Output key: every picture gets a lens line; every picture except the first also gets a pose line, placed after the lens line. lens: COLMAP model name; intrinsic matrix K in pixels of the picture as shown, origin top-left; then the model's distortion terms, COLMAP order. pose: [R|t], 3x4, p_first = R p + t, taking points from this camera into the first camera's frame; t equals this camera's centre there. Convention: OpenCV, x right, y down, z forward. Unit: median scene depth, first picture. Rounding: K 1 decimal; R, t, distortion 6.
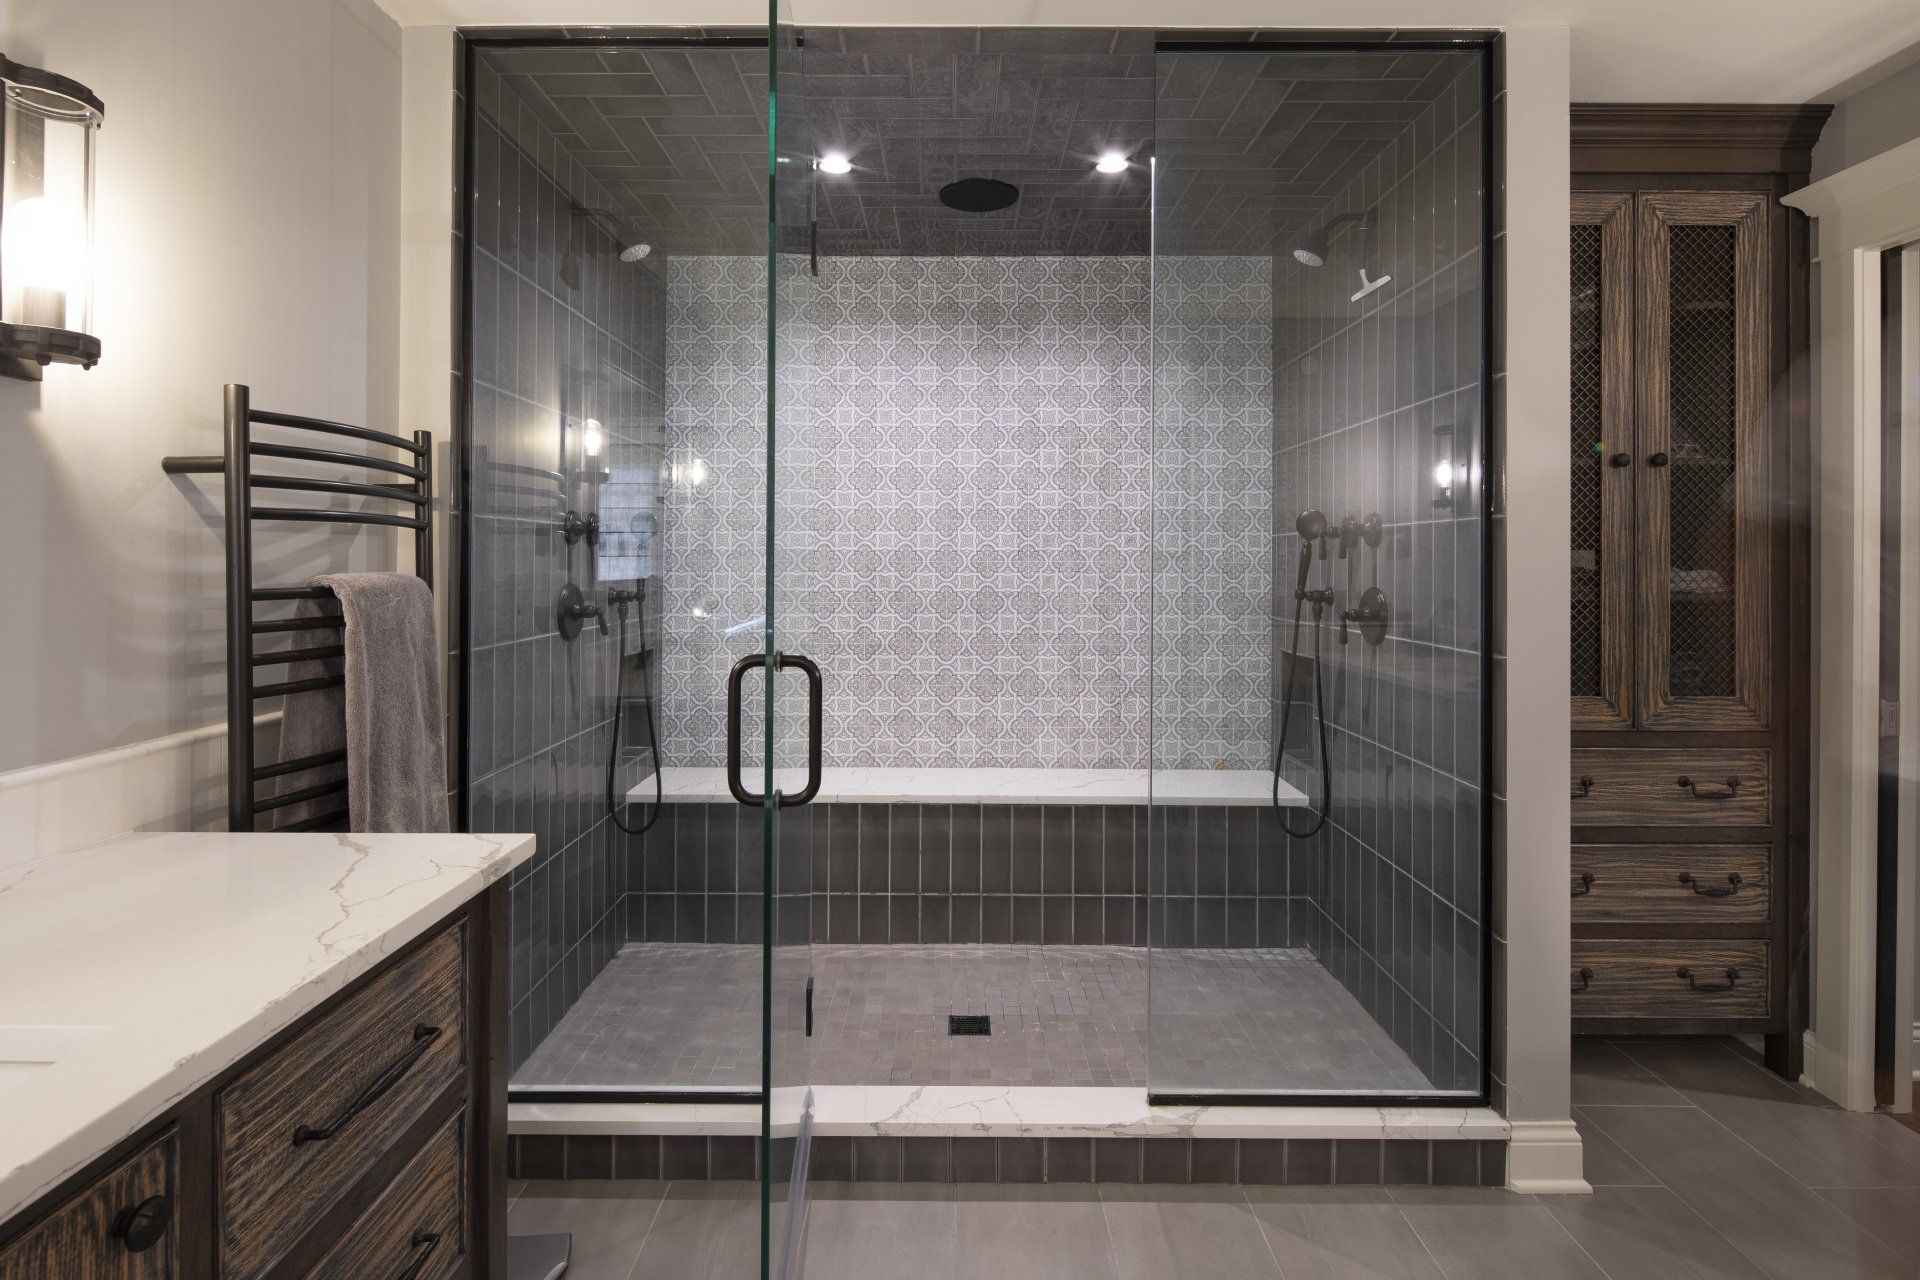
lens RADIAL K [[966.7, 0, 914.8], [0, 966.7, 576.0], [0, 0, 1]] dist [0.003787, -0.003538]
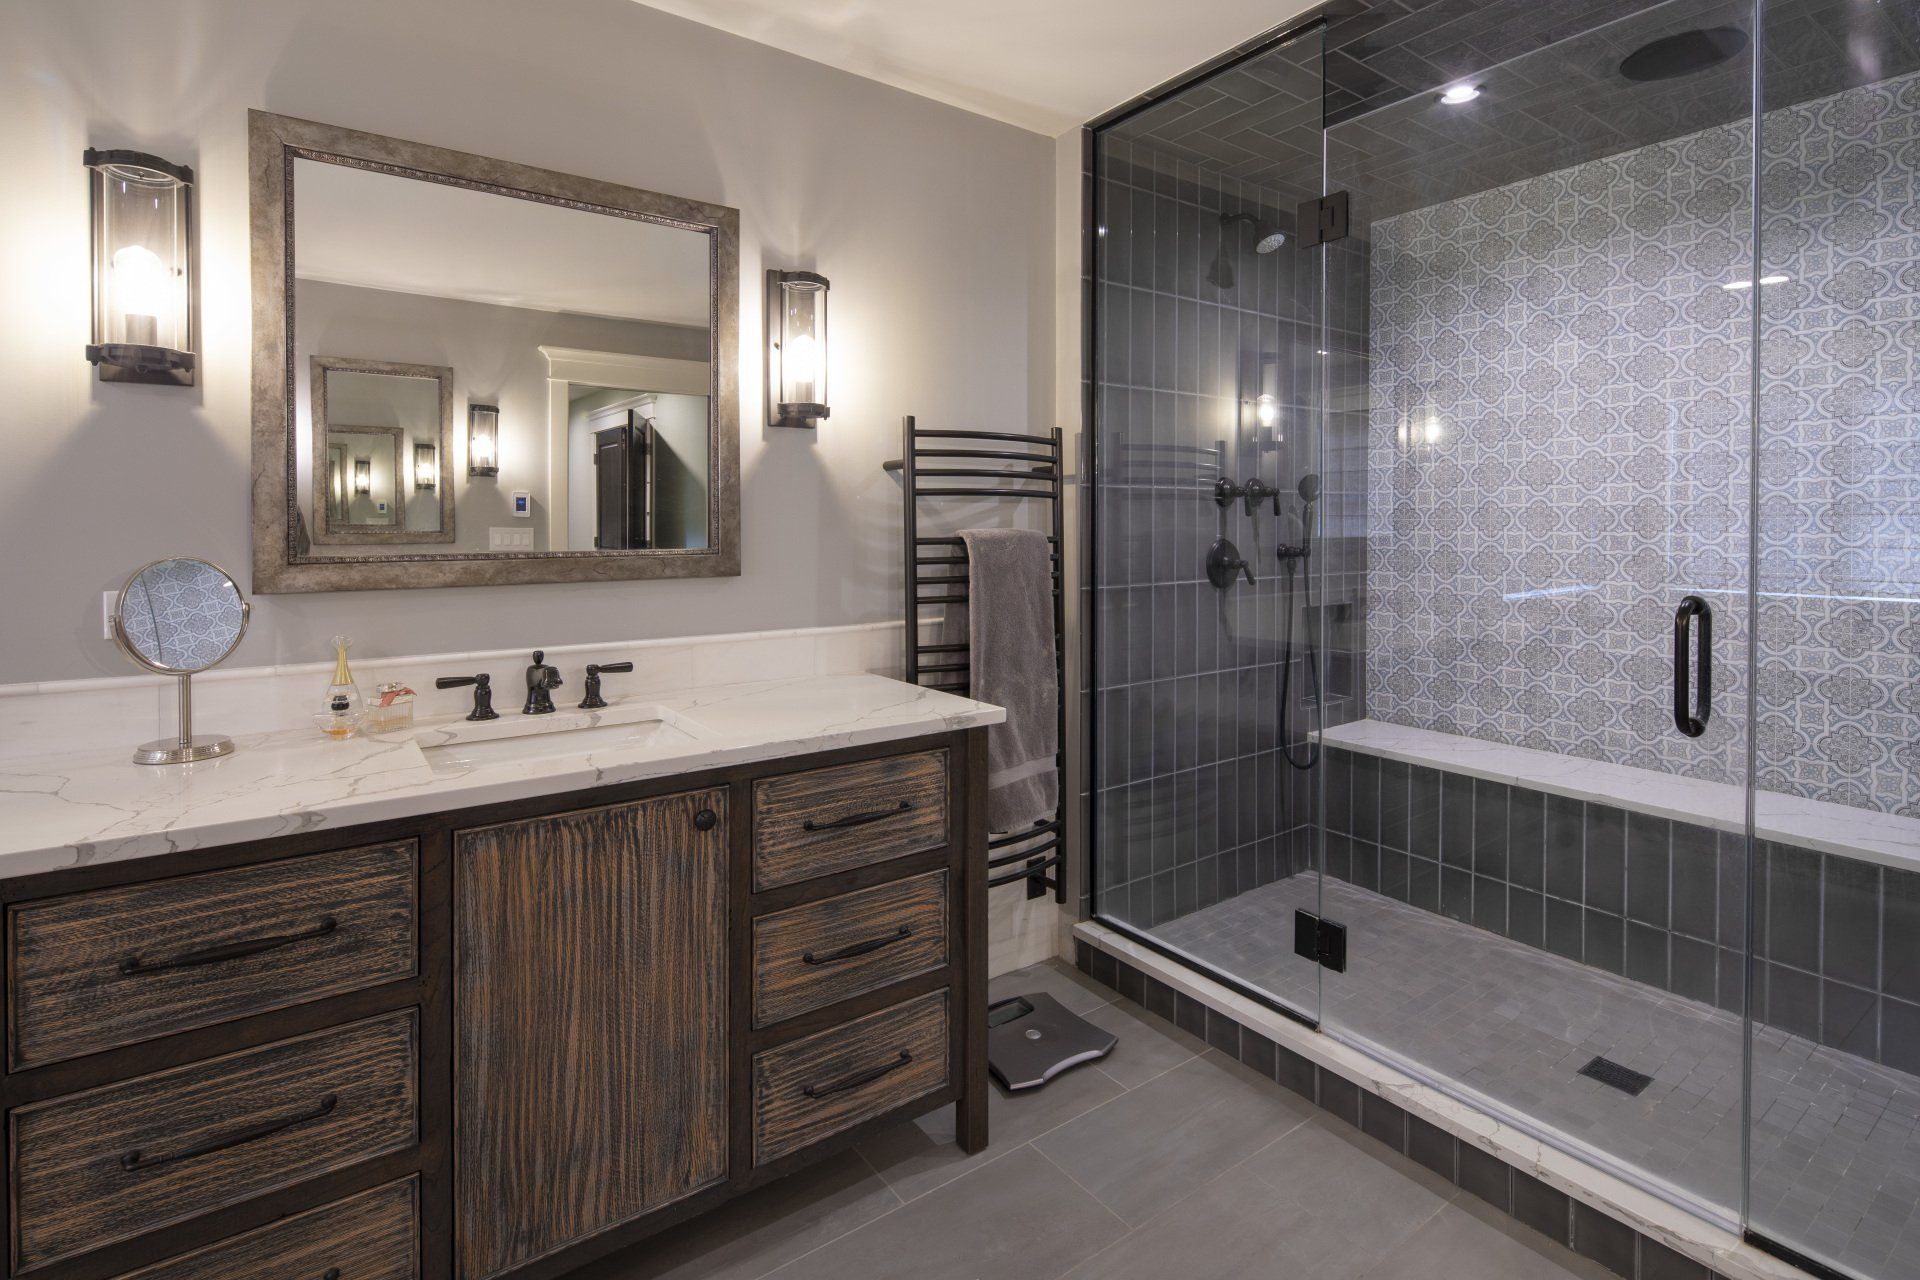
lens RADIAL K [[966.7, 0, 957.4], [0, 966.7, 557.2], [0, 0, 1]] dist [0.003787, -0.003538]
pose [[0.570830, 0.024885, -0.820691, 0.464358], [-0.008489, 0.999666, 0.024408, 0.003437], [0.821024, -0.006966, 0.570850, 0.070390]]
